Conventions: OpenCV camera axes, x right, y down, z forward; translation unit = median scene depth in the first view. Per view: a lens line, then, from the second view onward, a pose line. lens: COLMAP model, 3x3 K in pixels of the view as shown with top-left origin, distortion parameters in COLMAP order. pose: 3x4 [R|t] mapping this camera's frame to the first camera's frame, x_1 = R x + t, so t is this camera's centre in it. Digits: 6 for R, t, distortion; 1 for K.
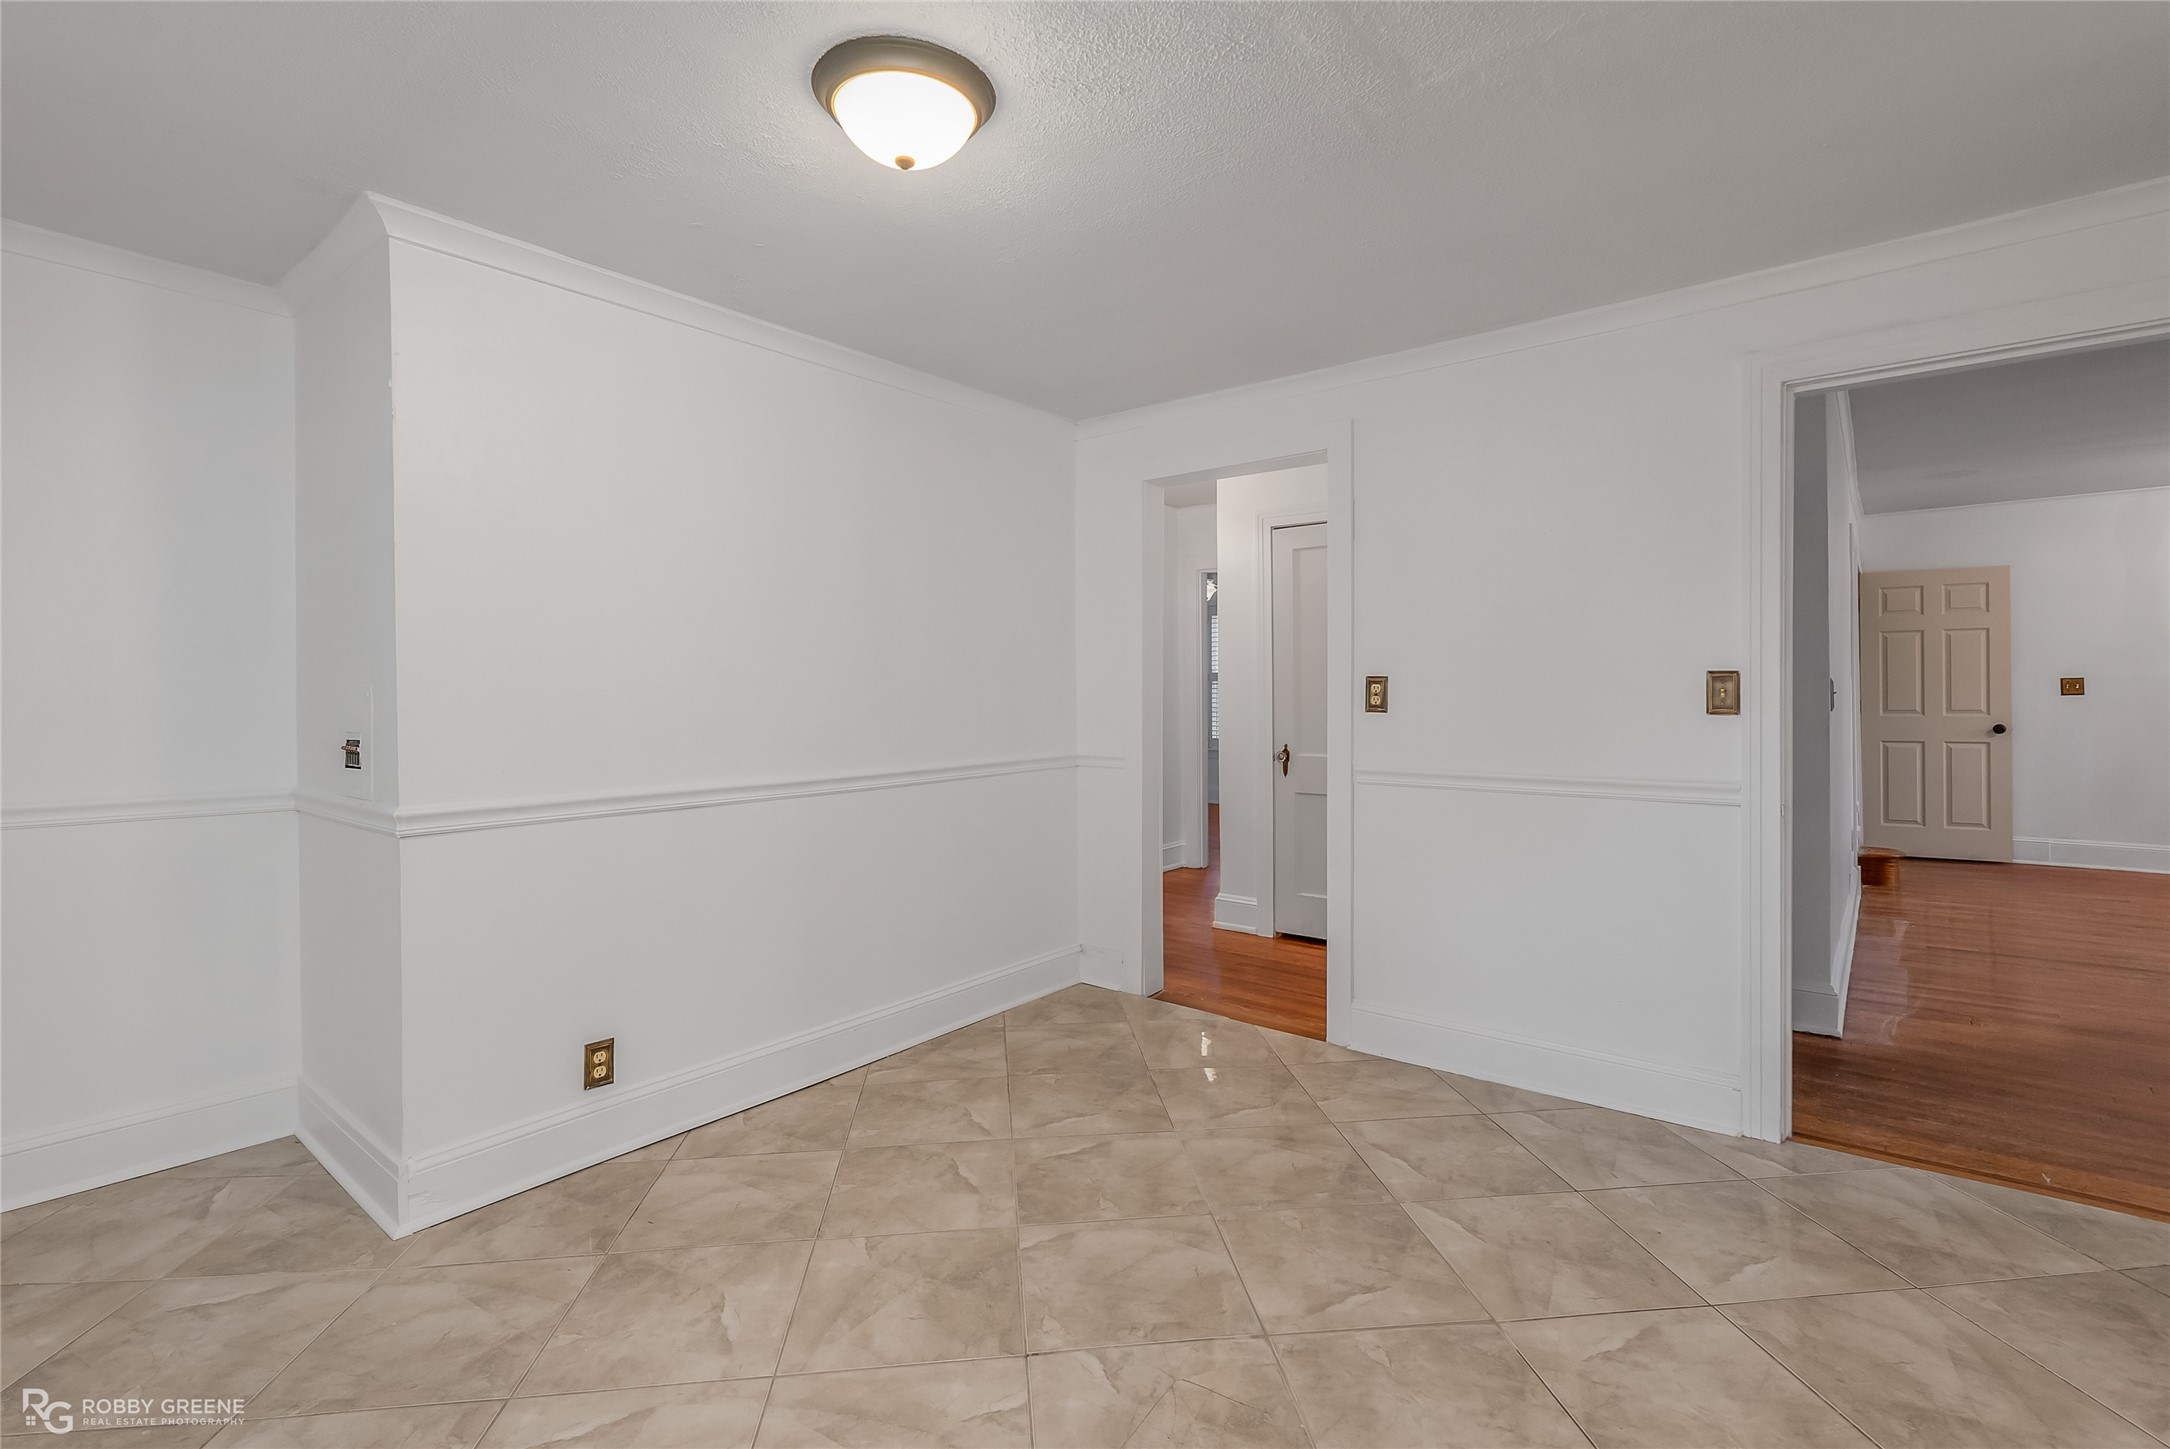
lens RADIAL K [[991.7, 0, 1089.3], [0, 991.7, 707.0], [0, 0, 1]] dist [0.000043, -0.000106]
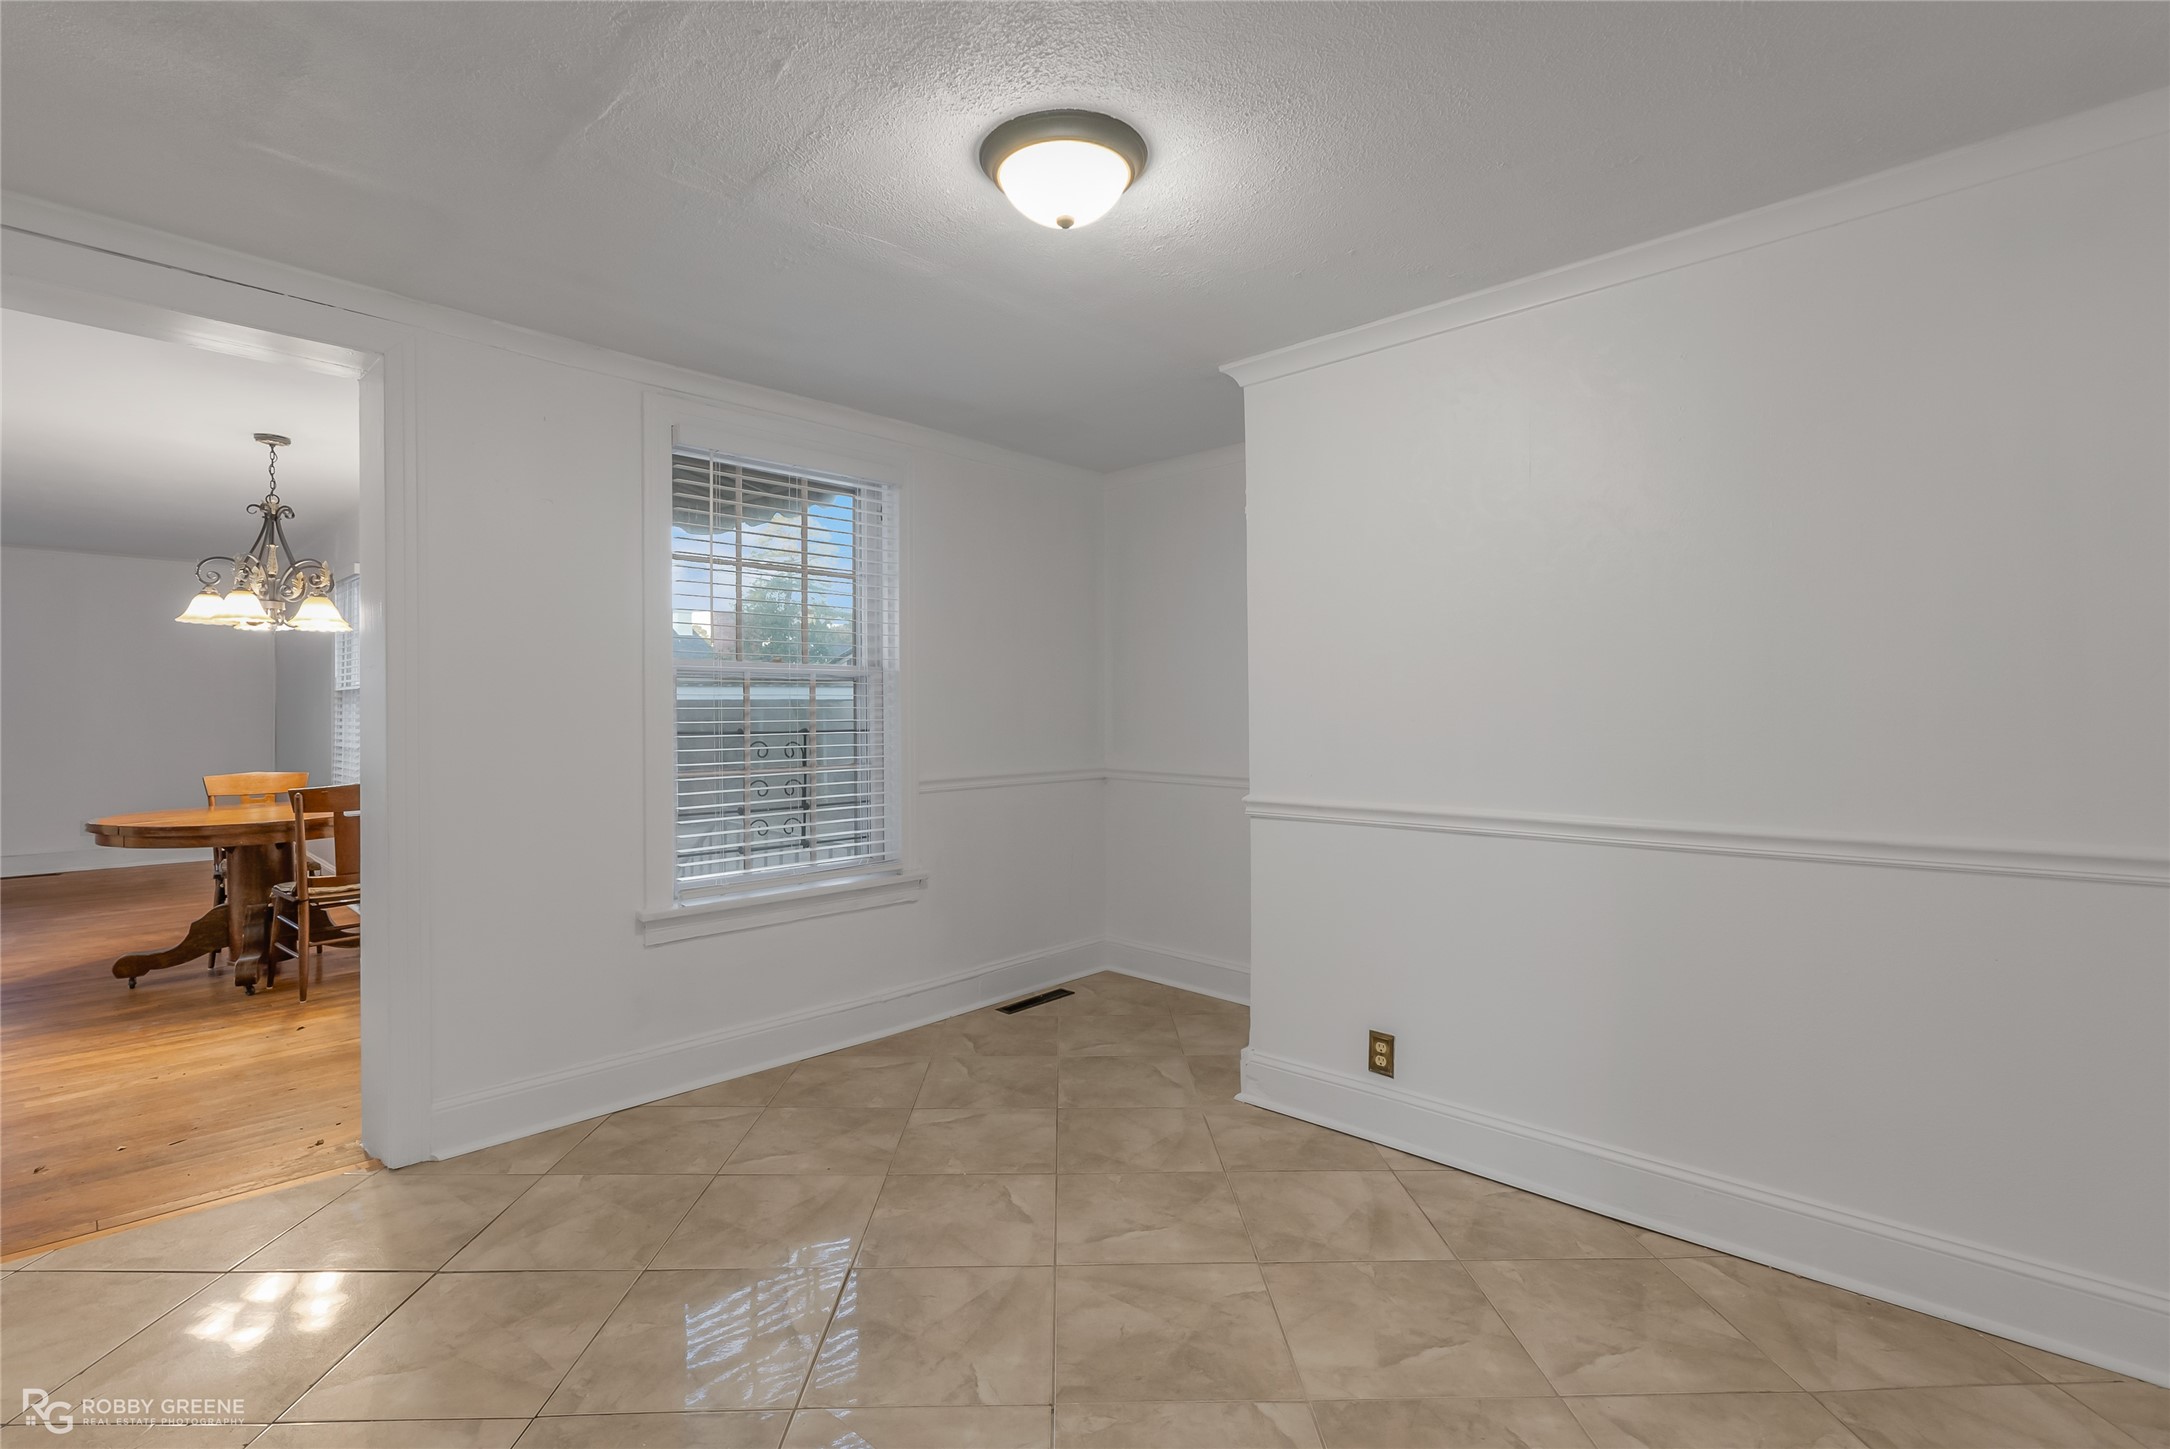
lens RADIAL K [[991.7, 0, 1090.8], [0, 991.7, 720.6], [0, 0, 1]] dist [0.000043, -0.000106]
pose [[-0.080952, 0.008876, -0.996678, 0.686958], [-0.009608, 0.999907, 0.009685, -0.014184], [0.996672, 0.010360, -0.080859, 0.860050]]
